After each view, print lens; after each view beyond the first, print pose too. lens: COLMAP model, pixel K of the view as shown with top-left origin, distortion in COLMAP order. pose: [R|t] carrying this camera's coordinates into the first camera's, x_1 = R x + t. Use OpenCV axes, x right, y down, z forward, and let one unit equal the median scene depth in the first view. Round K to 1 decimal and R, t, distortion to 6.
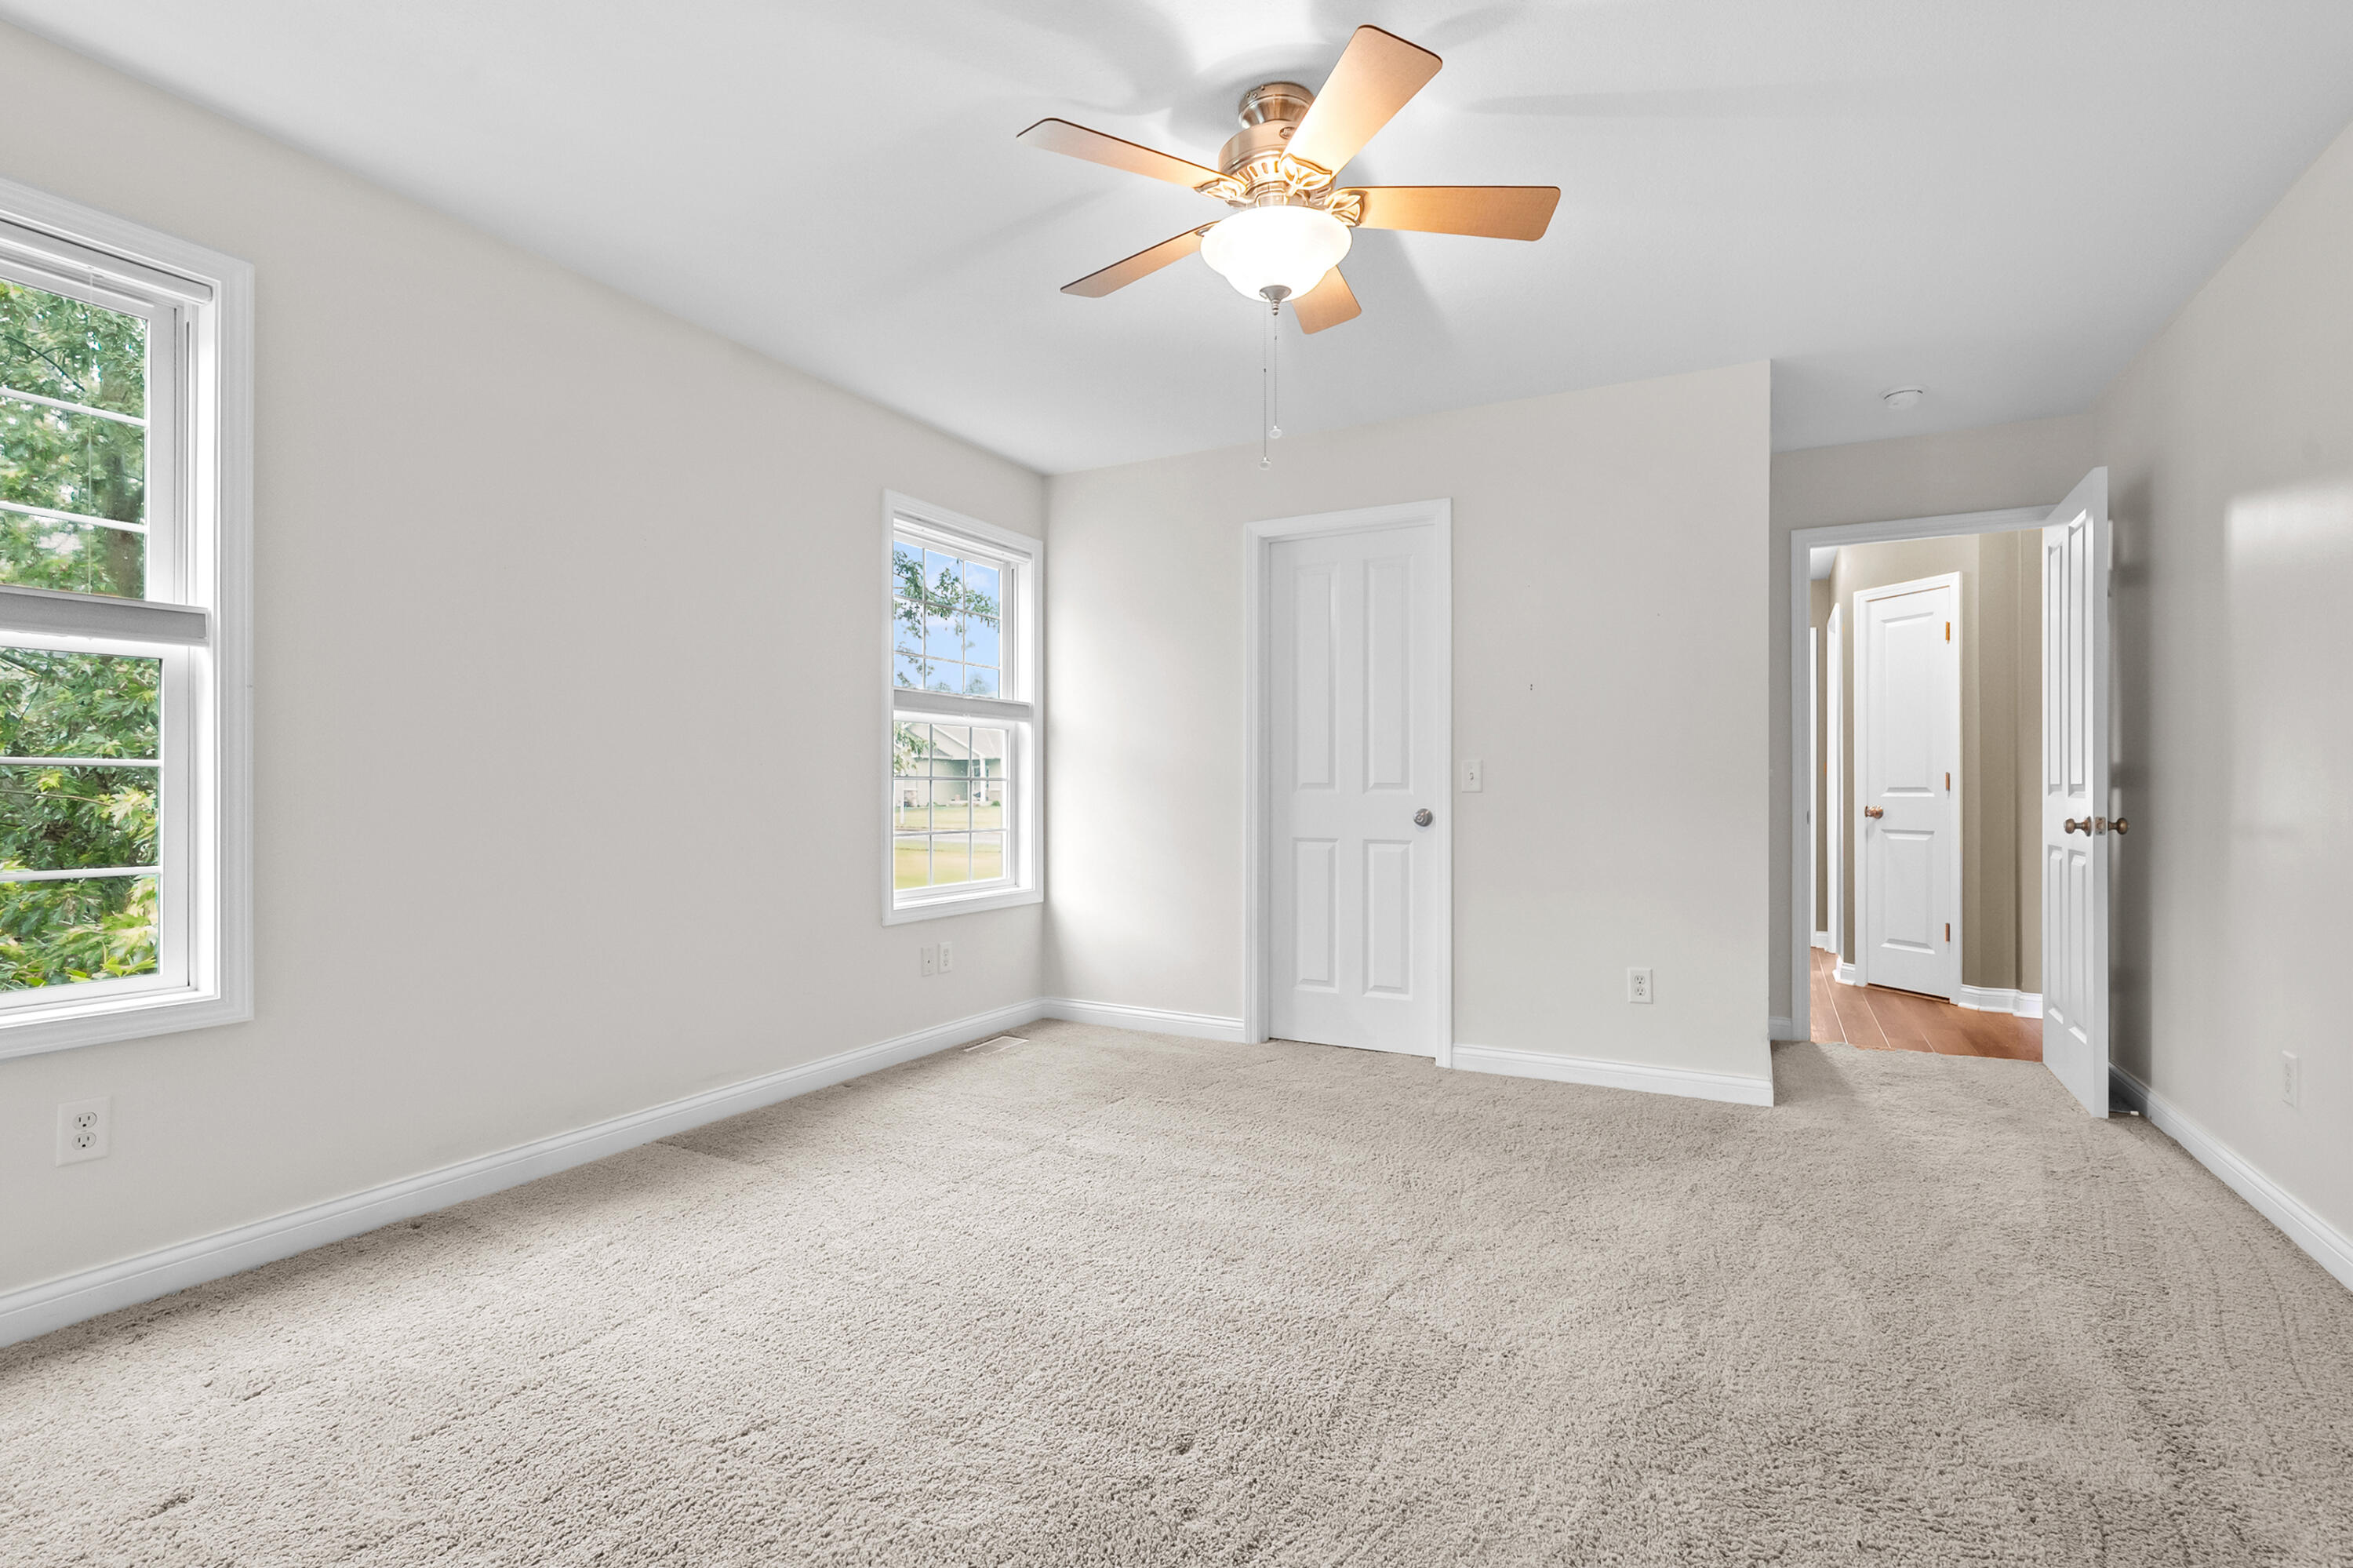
lens RADIAL K [[1125.8, 0, 1160.9], [0, 1125.8, 763.8], [0, 0, 1]] dist [-0.003578, -0.000342]
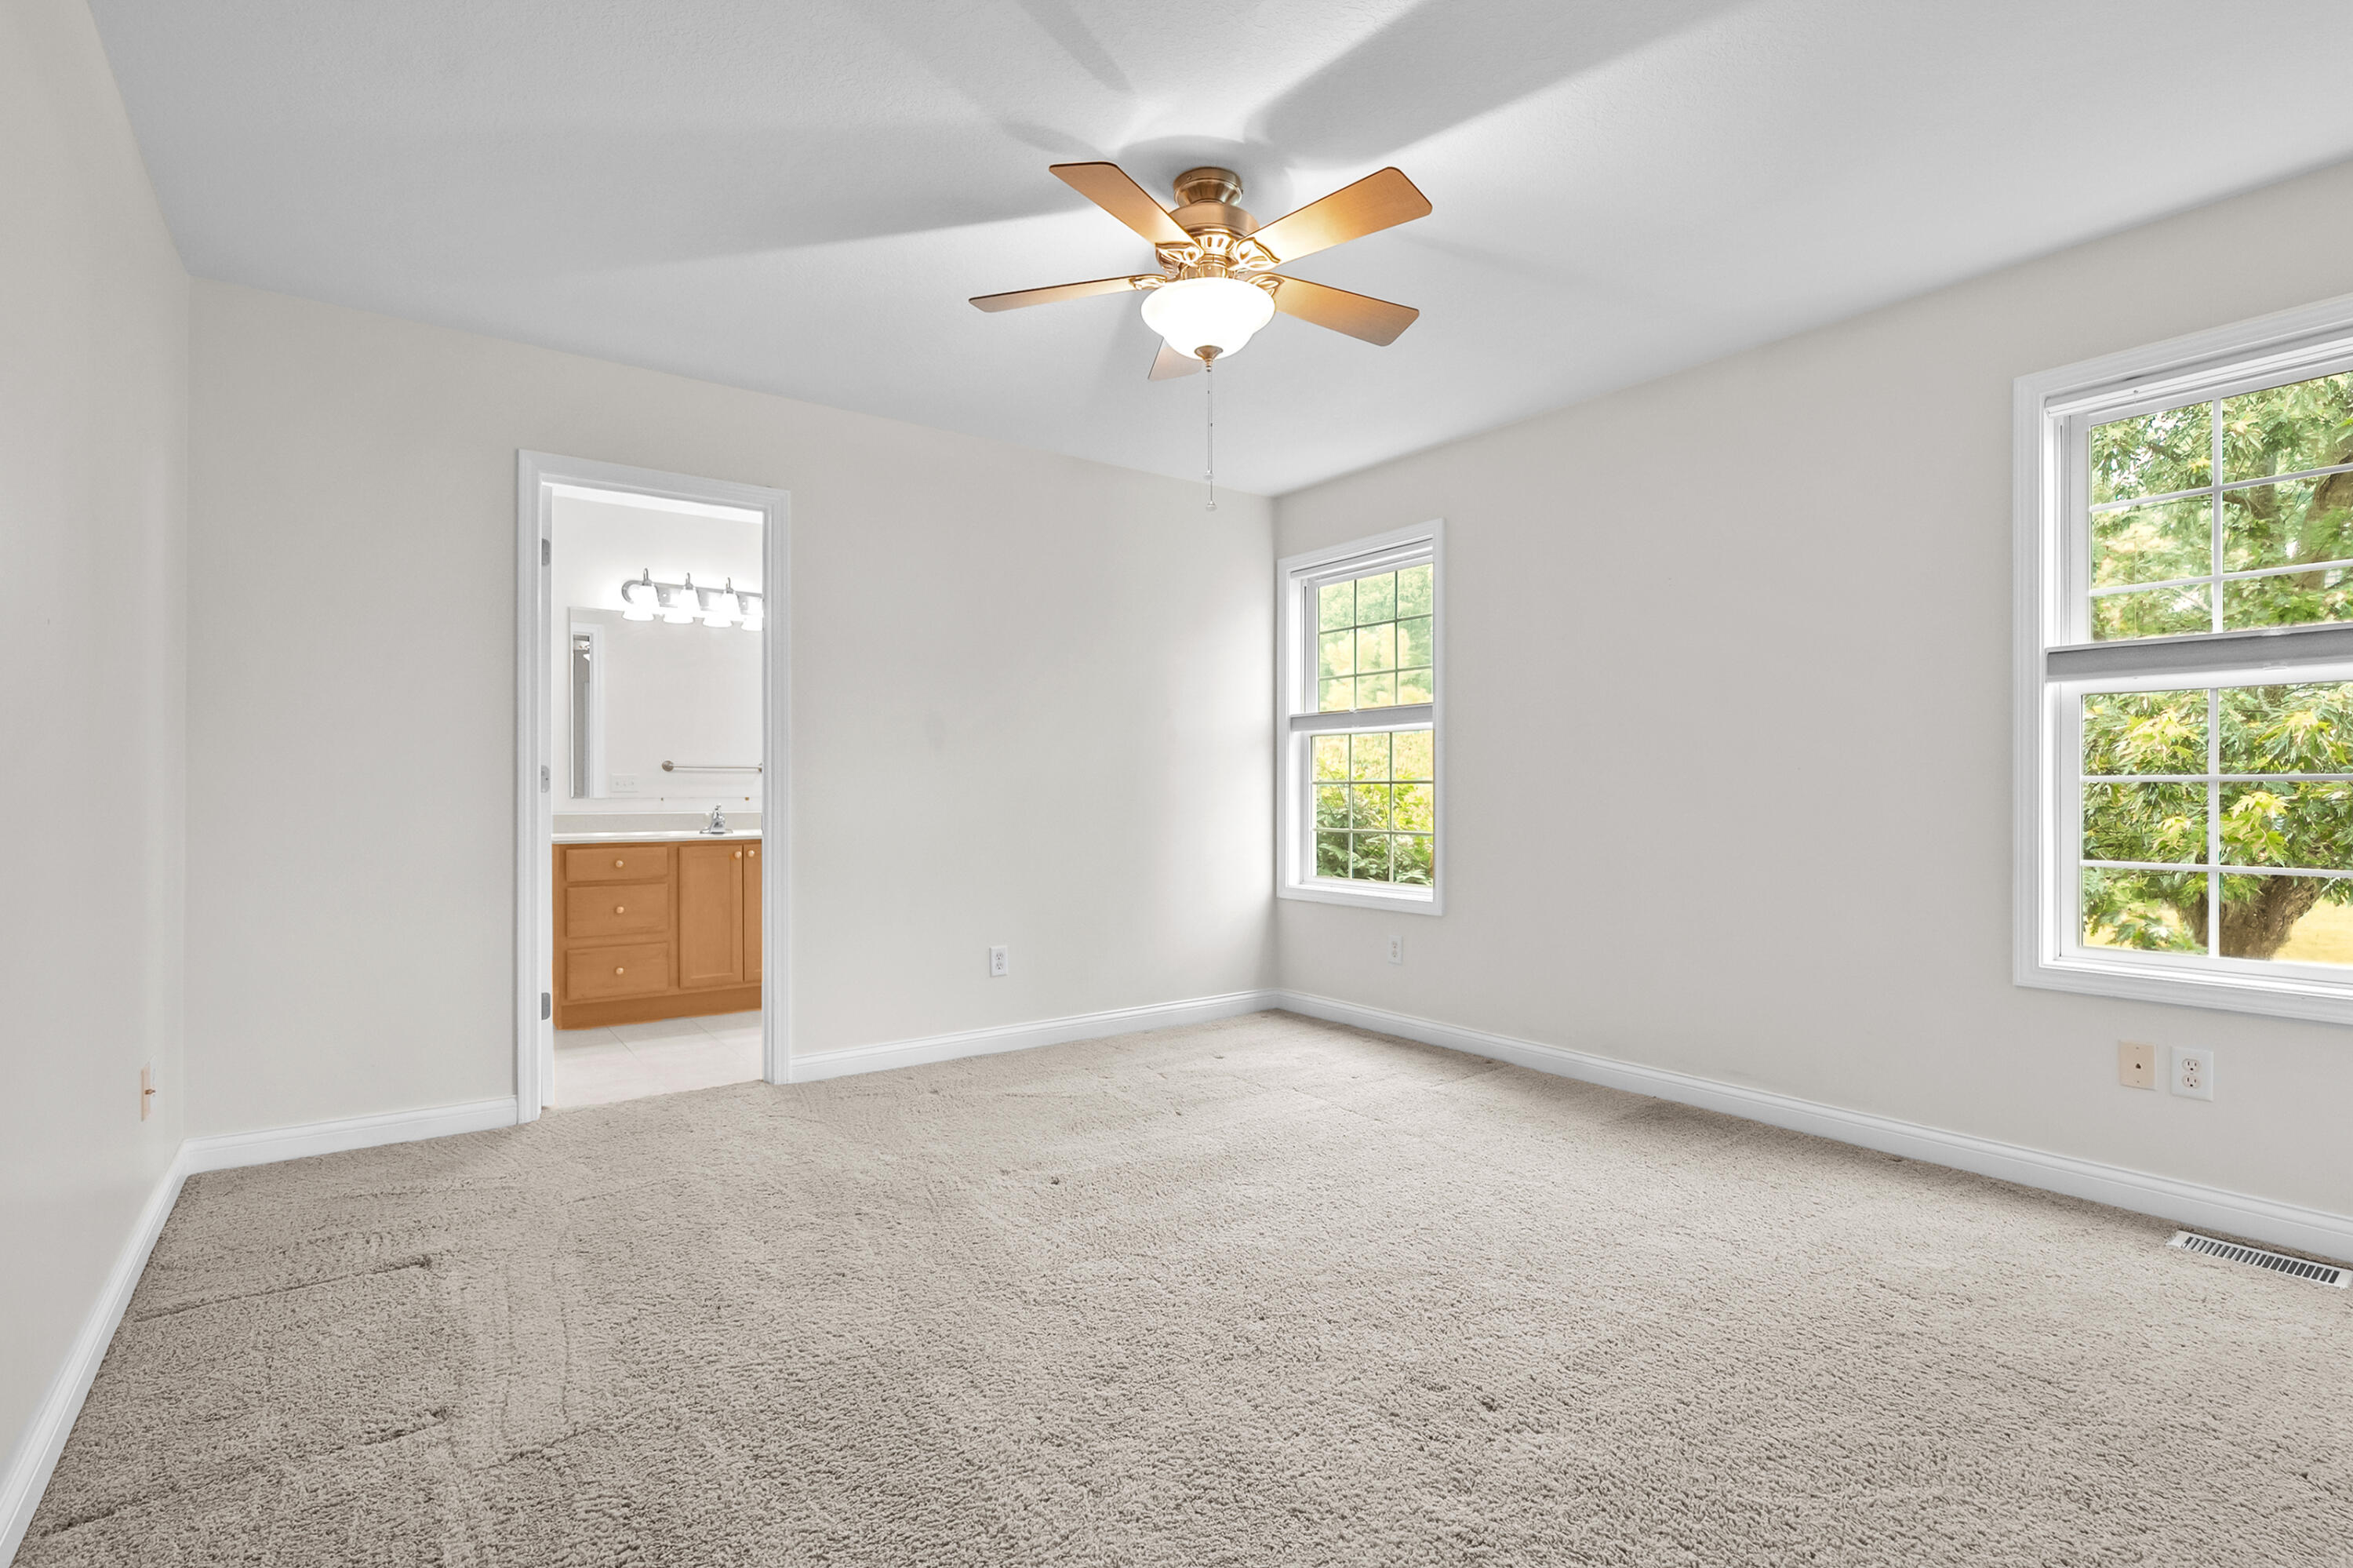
lens RADIAL K [[1125.8, 0, 1160.9], [0, 1125.8, 763.8], [0, 0, 1]] dist [-0.003578, -0.000342]
pose [[-0.440744, -0.032085, -0.897059, 0.790800], [0.009818, 0.999129, -0.040560, 0.034889], [0.897579, -0.026683, -0.440045, 1.028935]]
